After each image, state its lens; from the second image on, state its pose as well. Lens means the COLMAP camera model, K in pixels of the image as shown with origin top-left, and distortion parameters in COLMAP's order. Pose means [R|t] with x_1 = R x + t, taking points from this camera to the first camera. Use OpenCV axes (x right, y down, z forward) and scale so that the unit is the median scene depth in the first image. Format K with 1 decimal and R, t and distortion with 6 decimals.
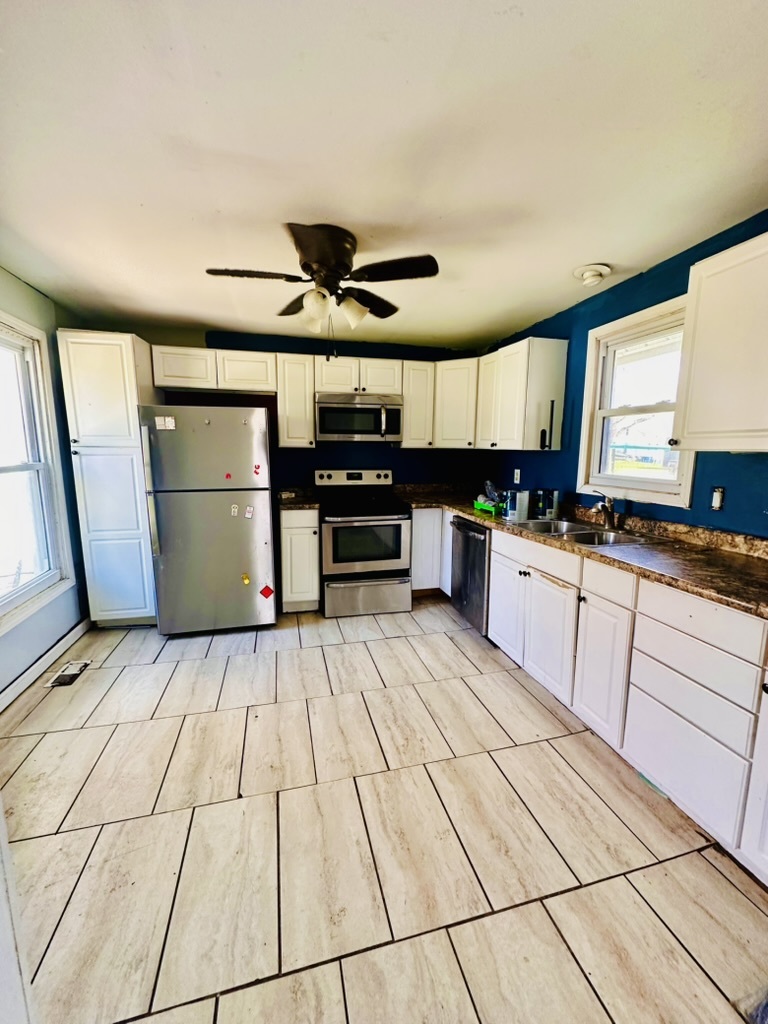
lens RADIAL K [[411.0, 0, 383.8], [0, 411.0, 511.2], [0, 0, 1]] dist [-0.004374, 0.000584]
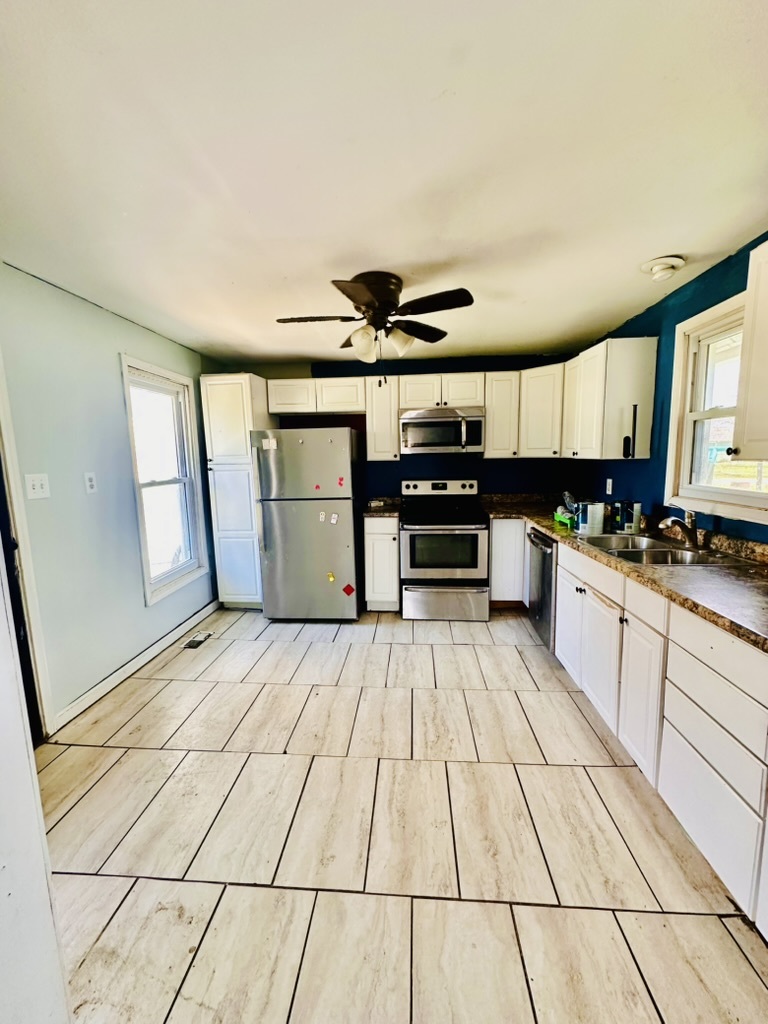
lens RADIAL K [[411.0, 0, 380.9], [0, 411.0, 509.7], [0, 0, 1]] dist [-0.004374, 0.000584]
pose [[0.946116, 0.017031, -0.323381, 0.213081], [-0.023800, 0.999572, -0.016989, -0.007560], [0.322954, 0.023770, 0.946116, -0.054552]]
